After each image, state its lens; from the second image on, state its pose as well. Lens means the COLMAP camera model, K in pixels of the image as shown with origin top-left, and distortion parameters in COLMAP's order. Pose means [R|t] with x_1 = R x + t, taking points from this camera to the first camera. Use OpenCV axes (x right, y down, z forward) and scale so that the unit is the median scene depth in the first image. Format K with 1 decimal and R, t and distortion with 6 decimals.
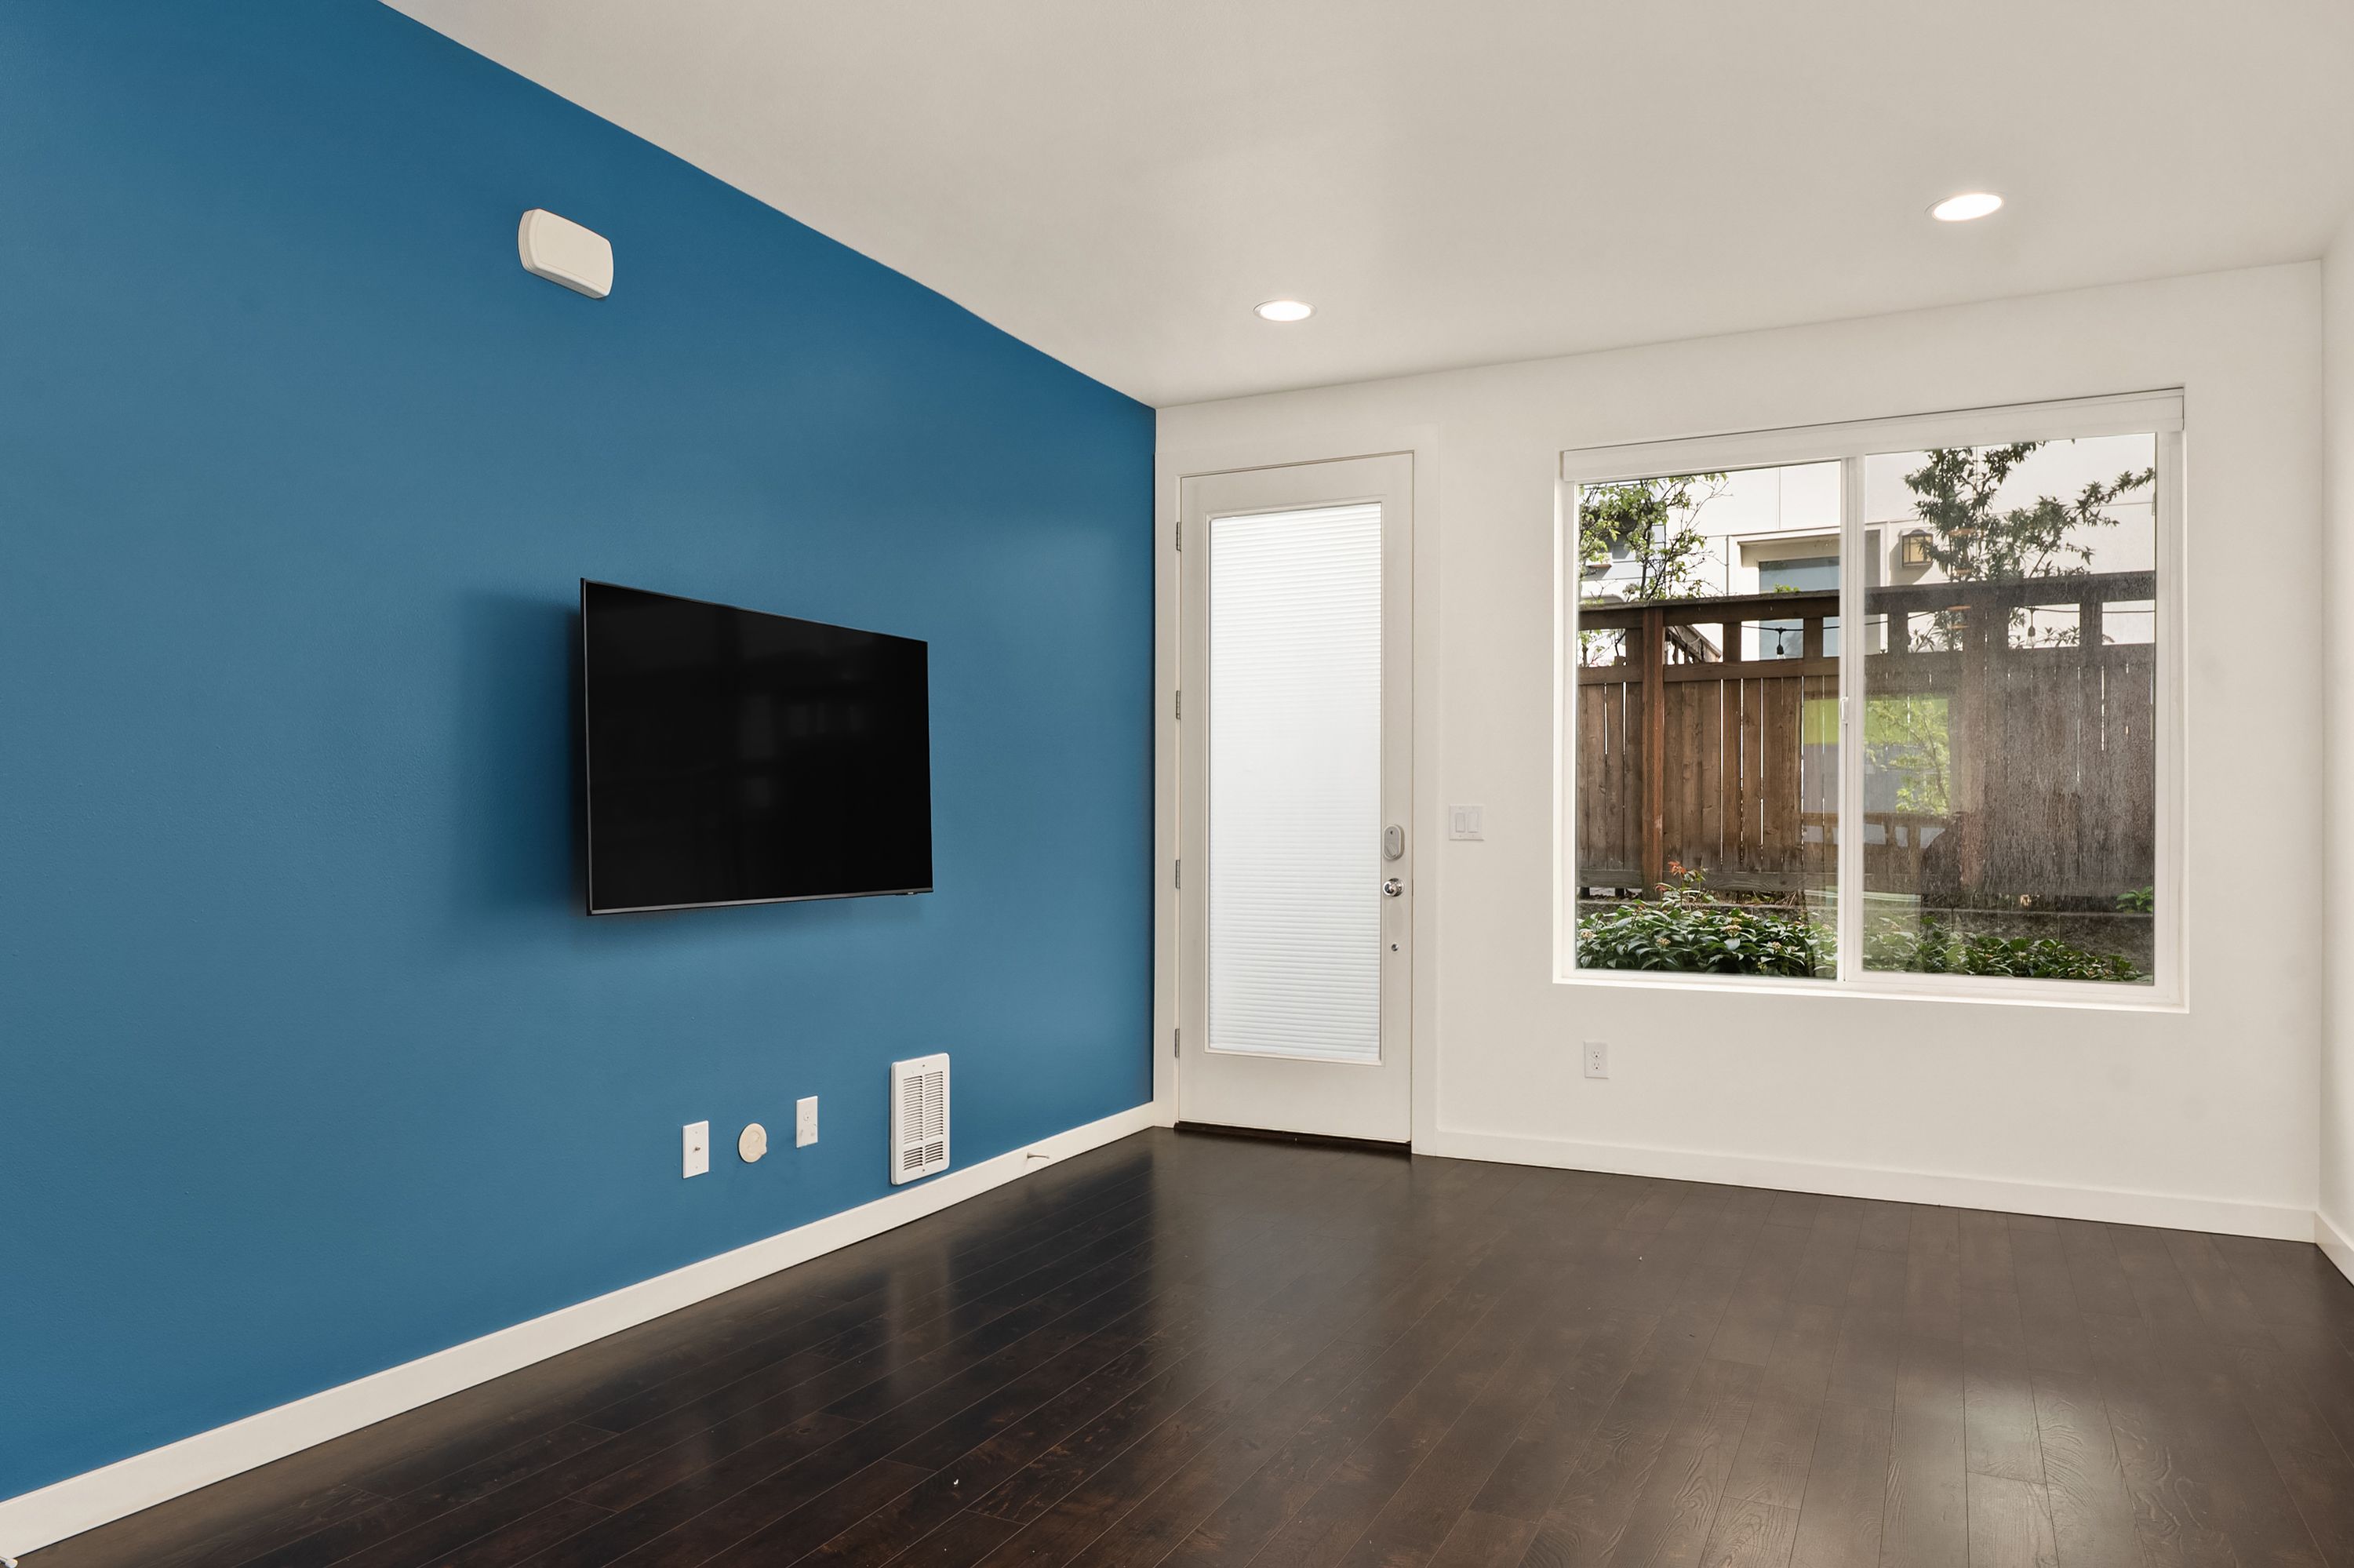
lens RADIAL K [[1569.6, 0, 1166.9], [0, 1569.6, 797.0], [0, 0, 1]] dist [0.000312, 0.003948]
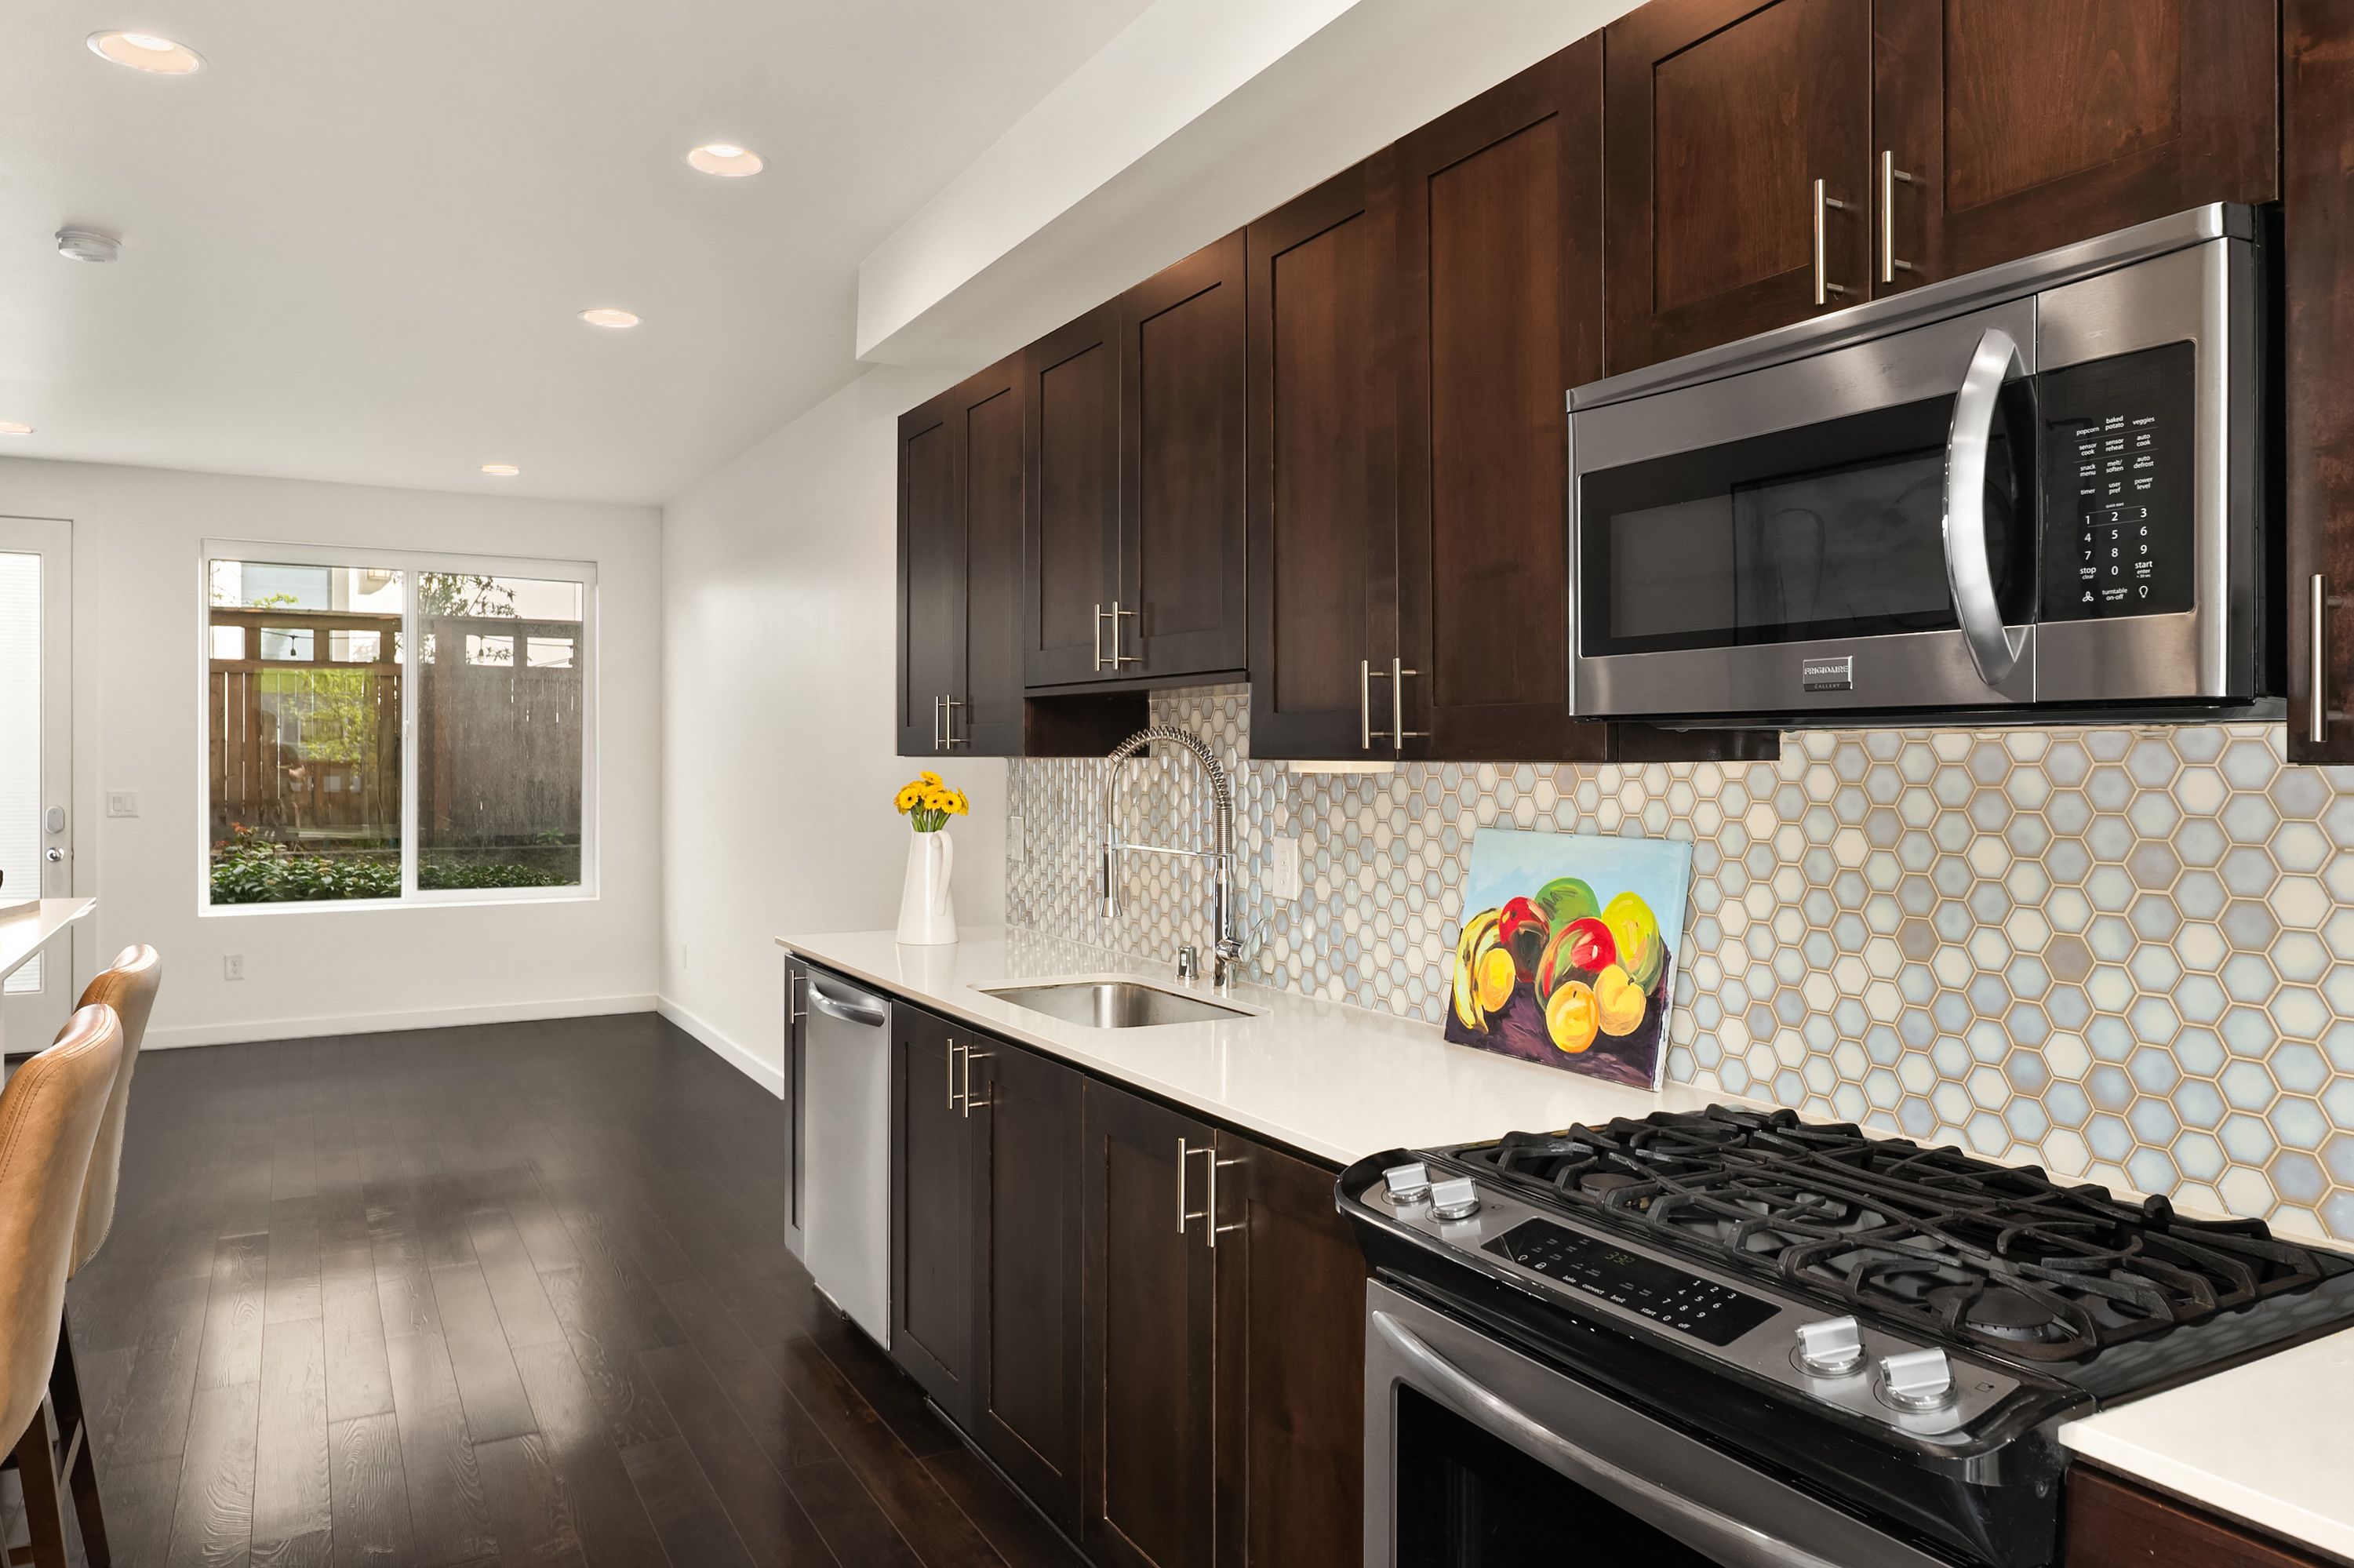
lens RADIAL K [[1569.6, 0, 1190.1], [0, 1569.6, 751.3], [0, 0, 1]] dist [0.000312, 0.003948]
pose [[0.563149, 0.001781, 0.826354, -0.413223], [-0.011647, 0.999915, 0.005782, -0.047936], [-0.826274, -0.012881, 0.563122, -0.527961]]
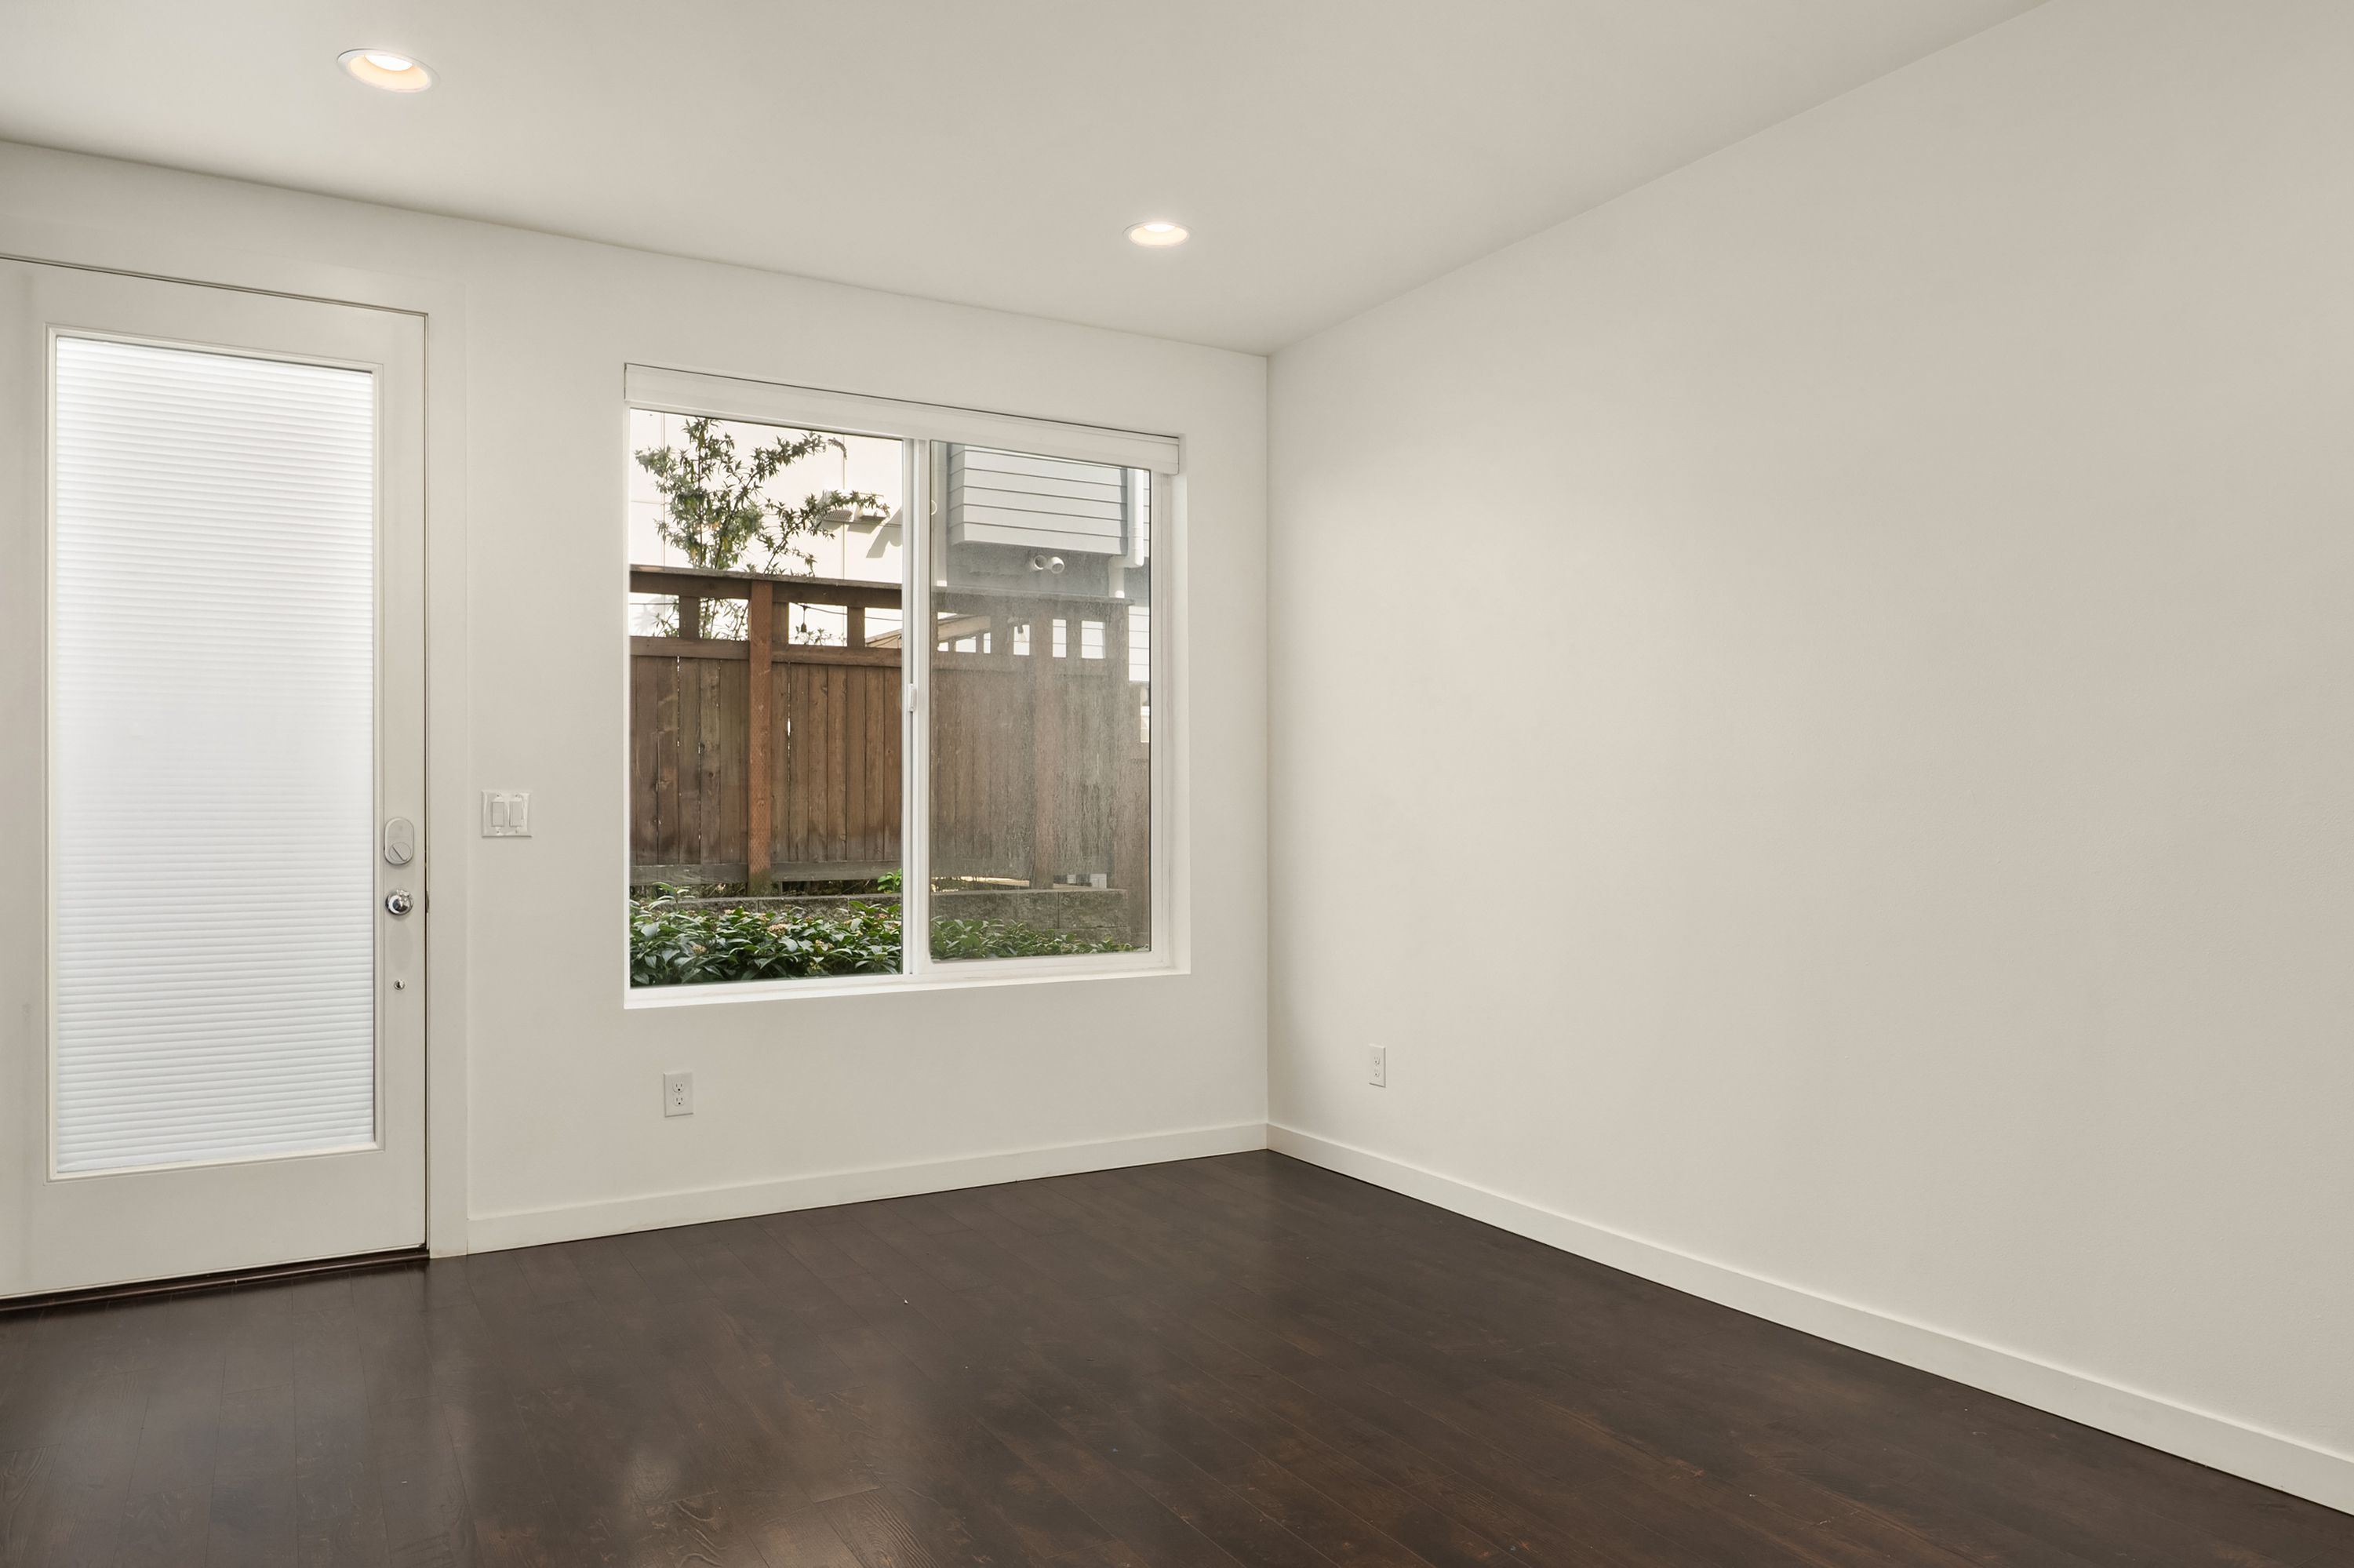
lens RADIAL K [[1569.6, 0, 1211.1], [0, 1569.6, 787.7], [0, 0, 1]] dist [0.000312, 0.003948]
pose [[0.564345, 0.005884, 0.825518, -0.253988], [-0.010055, 0.999949, -0.000254, -0.000679], [-0.825478, -0.008157, 0.564375, 0.272855]]
